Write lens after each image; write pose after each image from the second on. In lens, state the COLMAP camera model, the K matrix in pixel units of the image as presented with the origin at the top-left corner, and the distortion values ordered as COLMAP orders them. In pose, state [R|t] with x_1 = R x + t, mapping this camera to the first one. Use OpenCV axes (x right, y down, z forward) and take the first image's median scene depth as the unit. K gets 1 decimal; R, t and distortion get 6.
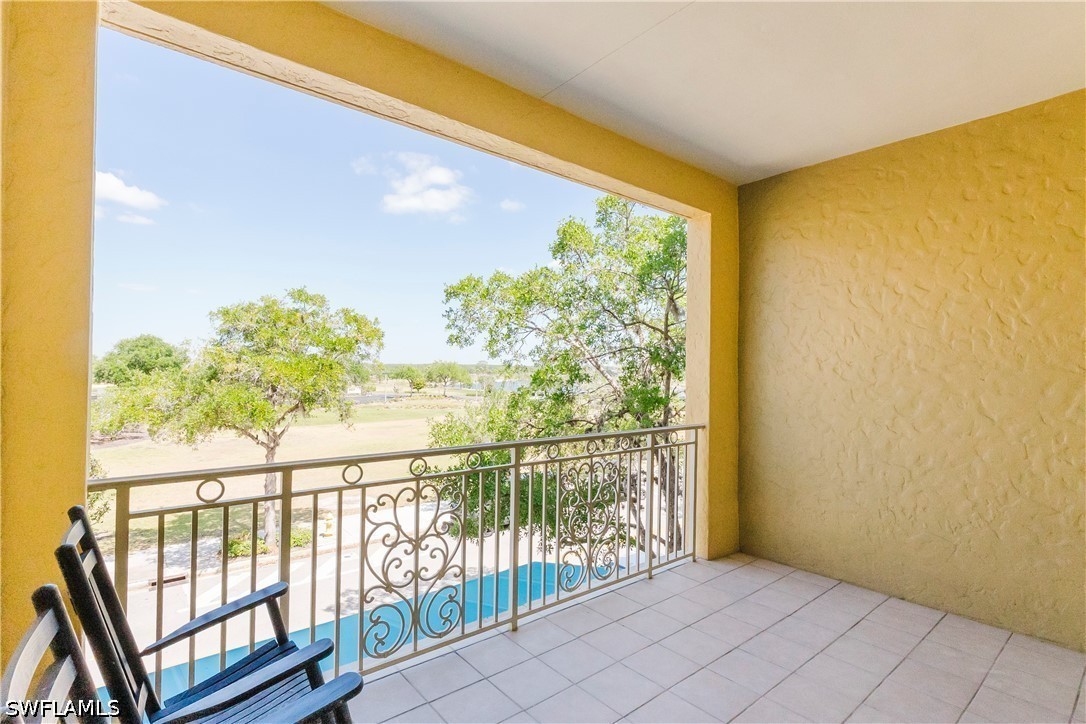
lens RADIAL K [[518.0, 0, 538.5], [0, 518.0, 364.8], [0, 0, 1]] dist [0.004687, 0.000681]
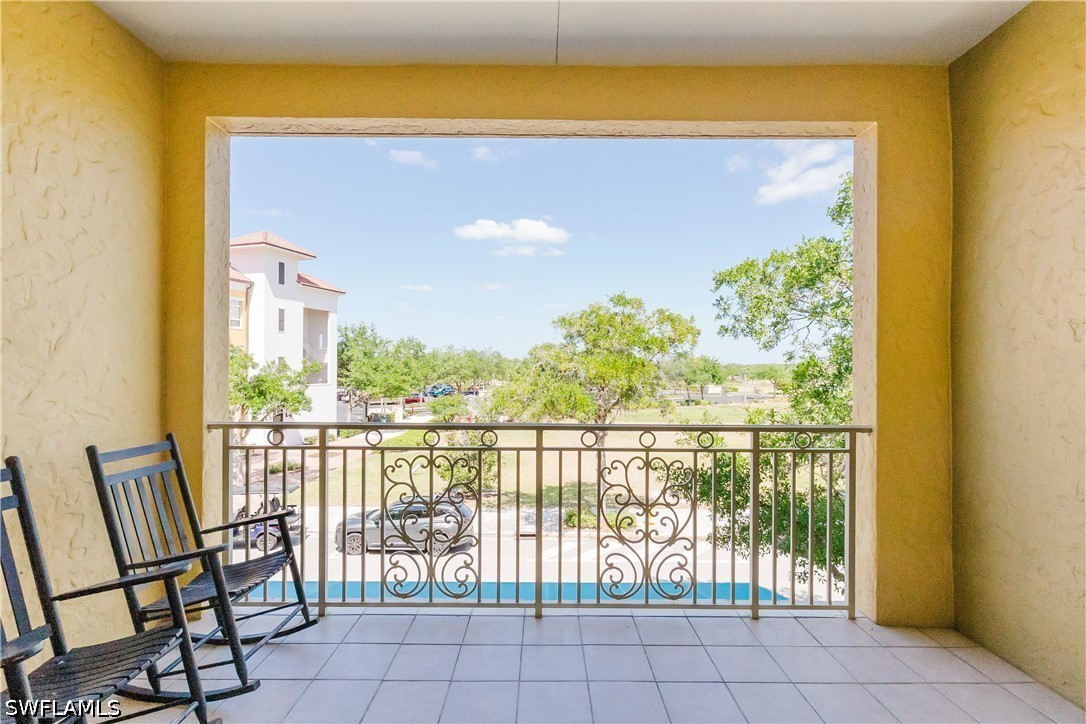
lens RADIAL K [[518.0, 0, 538.5], [0, 518.0, 364.8], [0, 0, 1]] dist [0.004687, 0.000681]
pose [[0.774734, -0.012644, -0.632161, 0.421348], [0.012253, 0.999913, -0.004983, 0.029963], [0.632169, -0.003886, 0.774821, 0.178964]]
